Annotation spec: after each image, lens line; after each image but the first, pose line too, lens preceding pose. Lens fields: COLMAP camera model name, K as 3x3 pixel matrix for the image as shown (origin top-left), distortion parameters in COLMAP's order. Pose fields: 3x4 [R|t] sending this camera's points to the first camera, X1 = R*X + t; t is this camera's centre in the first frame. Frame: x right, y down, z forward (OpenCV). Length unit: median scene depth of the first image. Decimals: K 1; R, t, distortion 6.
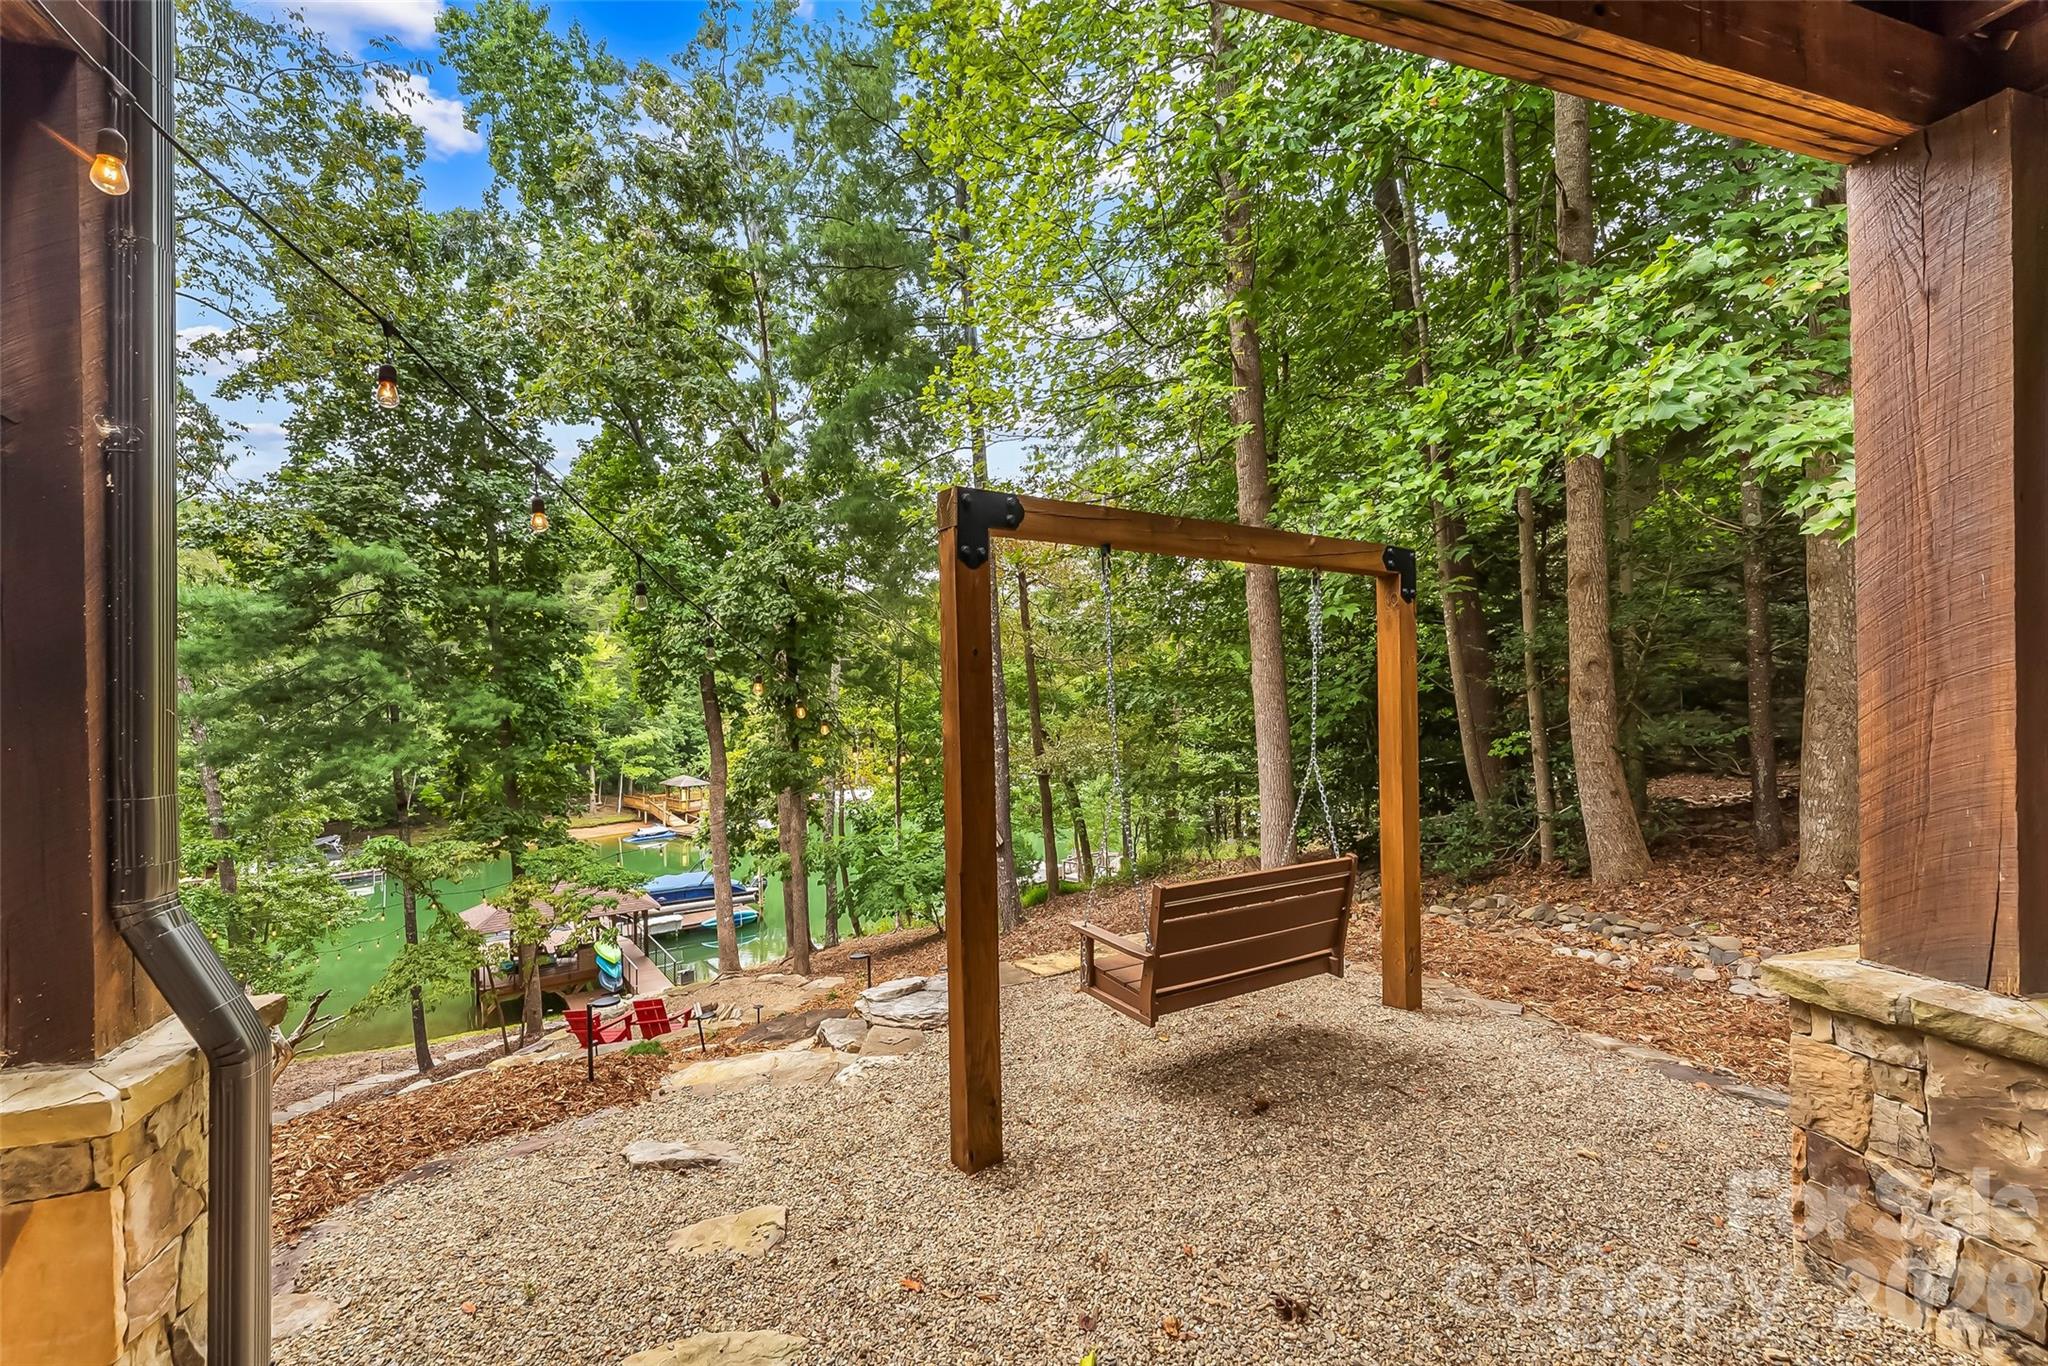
lens RADIAL K [[911.3, 0, 1024.0], [0, 911.3, 683.0], [0, 0, 1]] dist [0.009024, -0.000024]
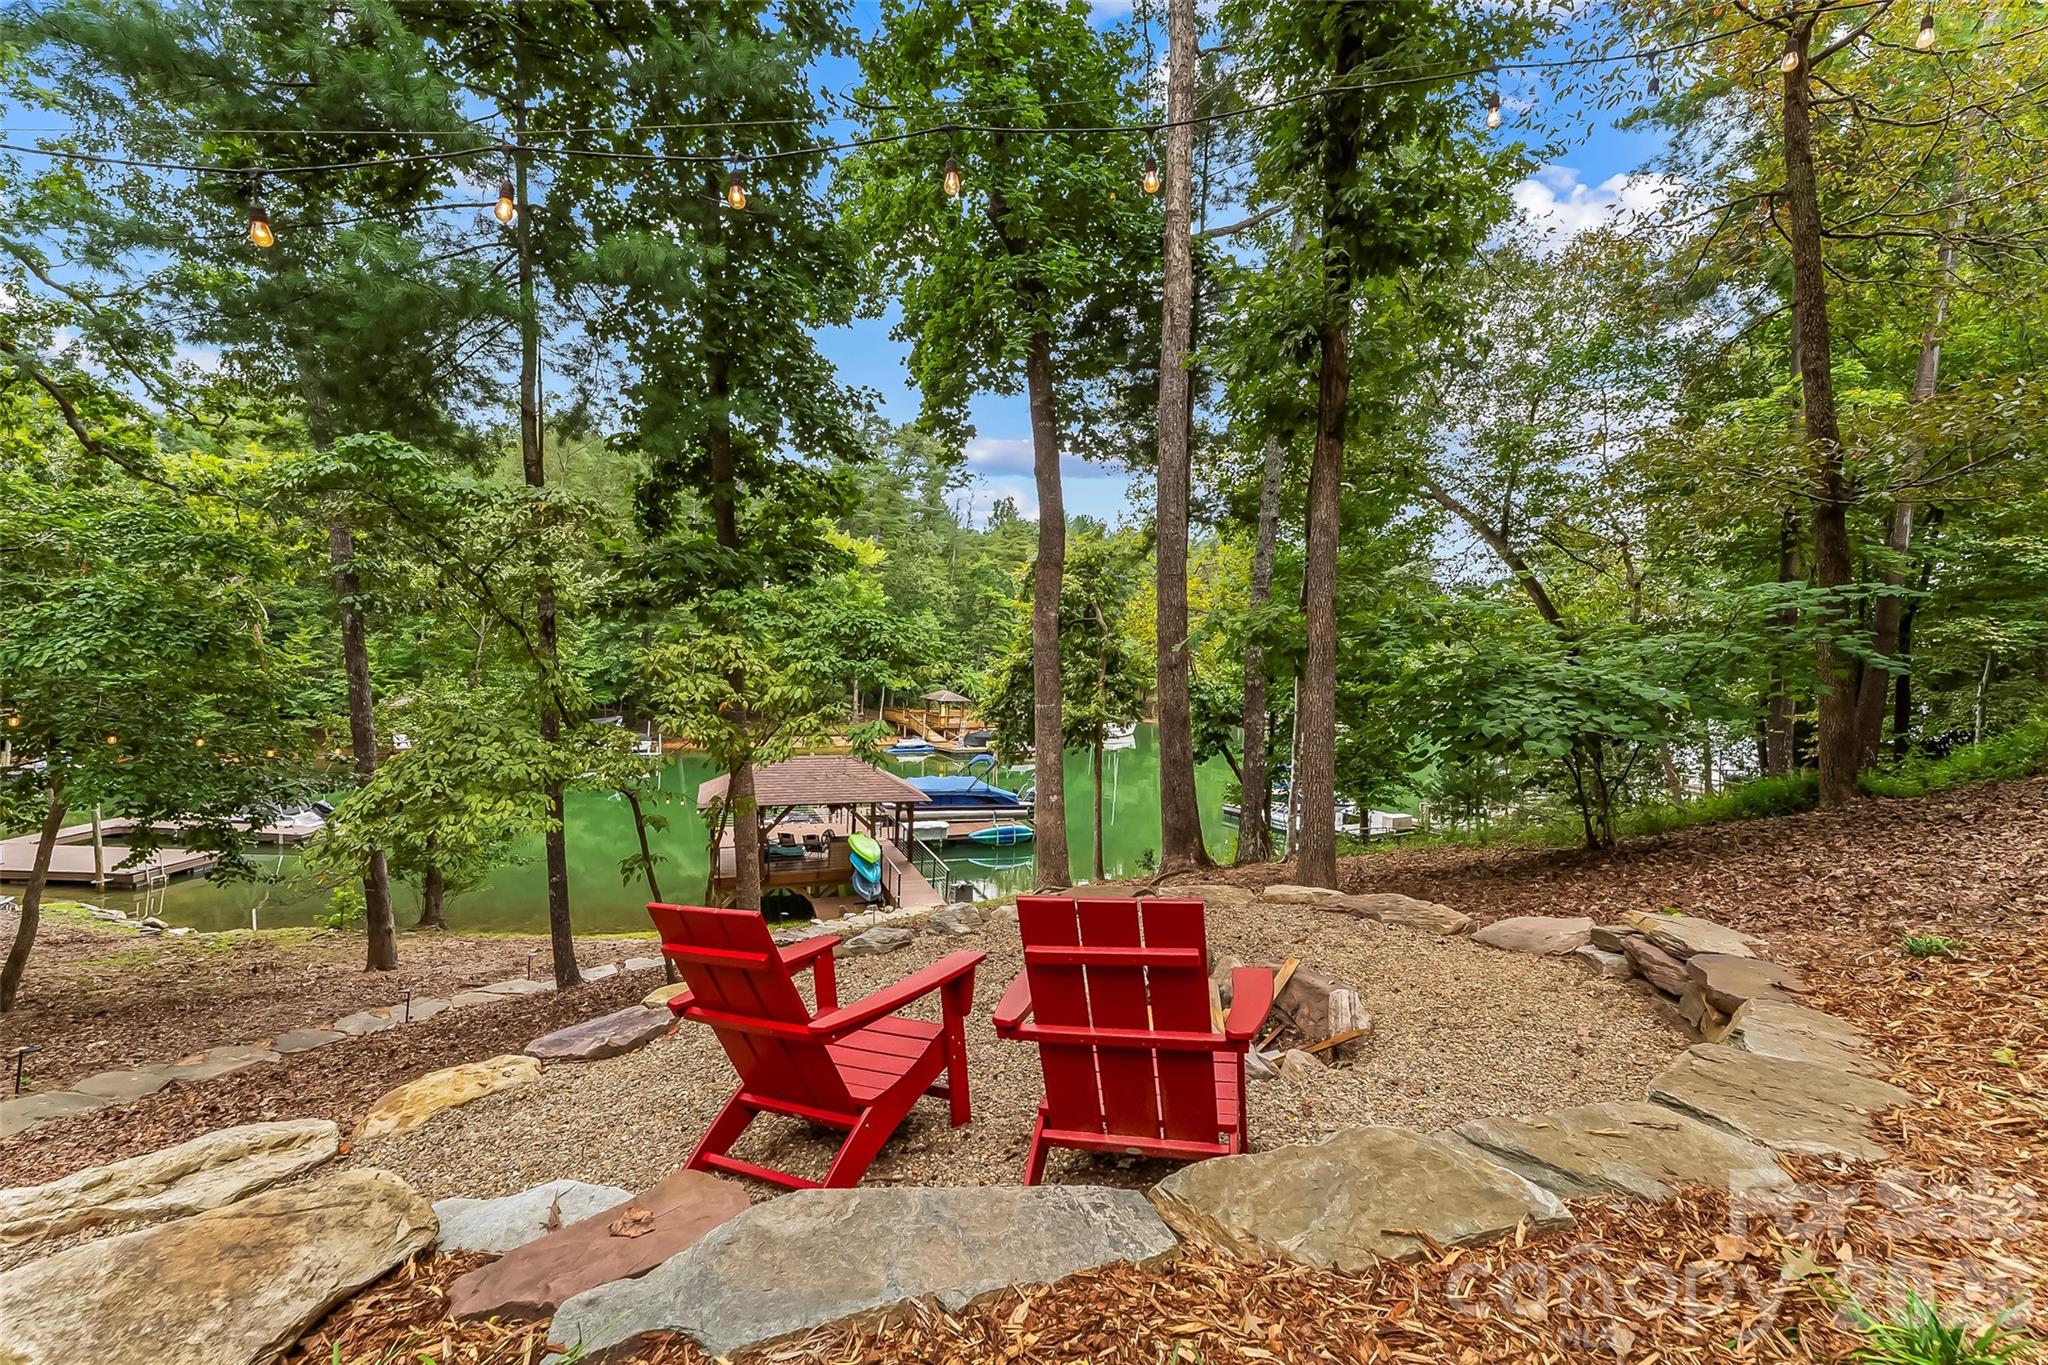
lens RADIAL K [[873.5, 0, 1024.0], [0, 873.5, 682.5], [0, 0, 1]] dist [-0.001058, -0.000087]
pose [[0.966485, 0.055122, -0.250736, -0.148967], [-0.045934, 0.998046, 0.042353, 0.116382], [0.252581, -0.029417, 0.967129, 0.326420]]
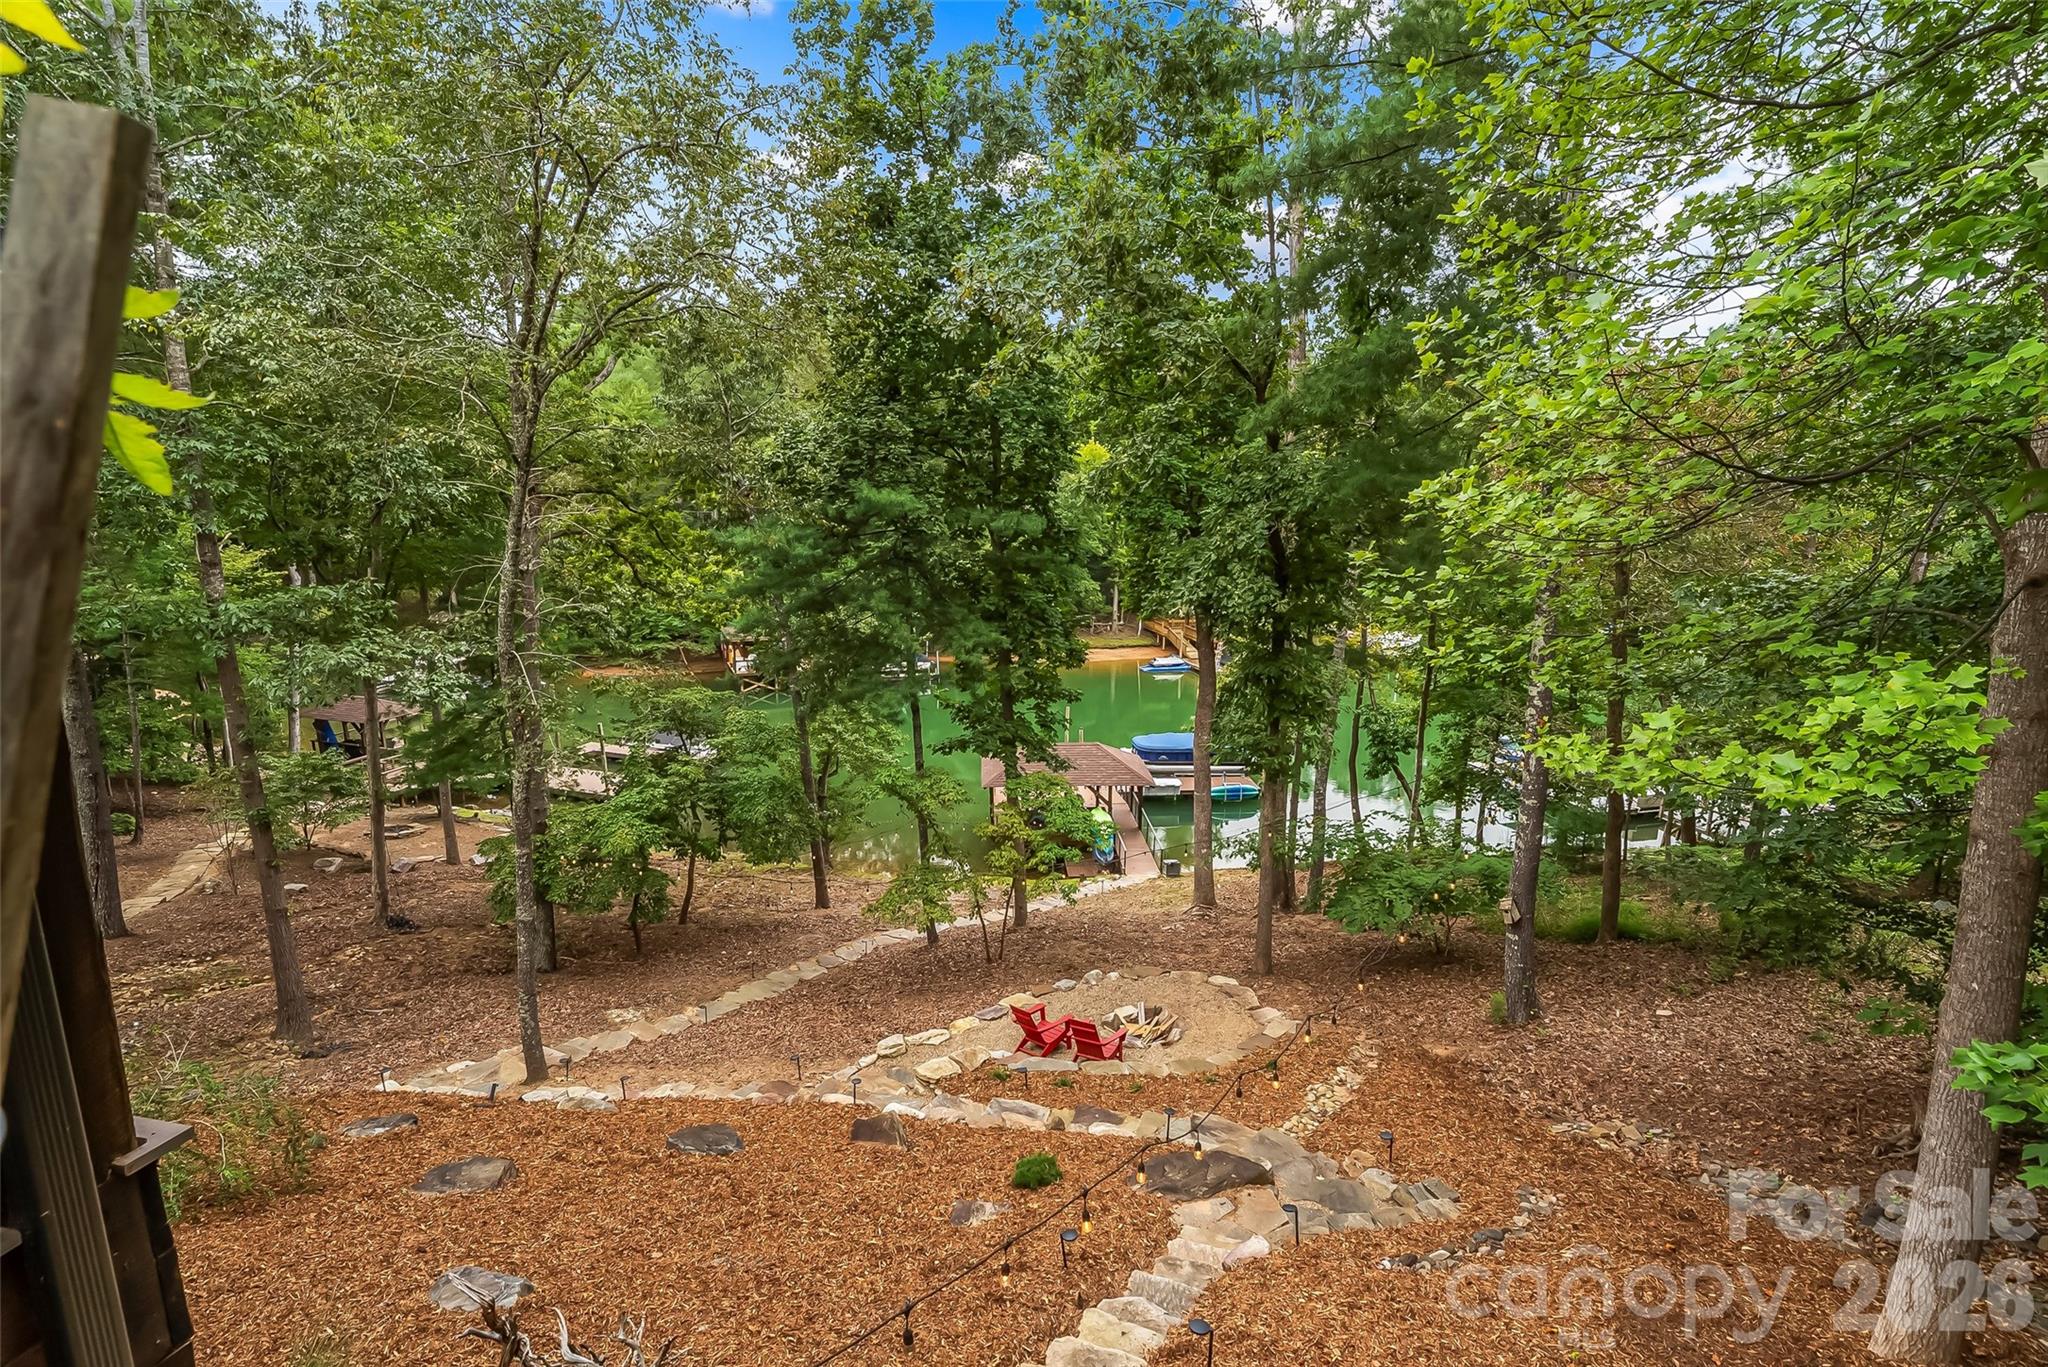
lens RADIAL K [[1026.0, 0, 1024.0], [0, 1026.0, 683.5], [0, 0, 1]] dist [0.027022, -0.000047]
pose [[0.853486, 0.132992, -0.503860, 0.018059], [-0.024163, 0.975946, 0.216667, -0.094833], [0.520556, -0.172747, 0.836170, 0.038800]]
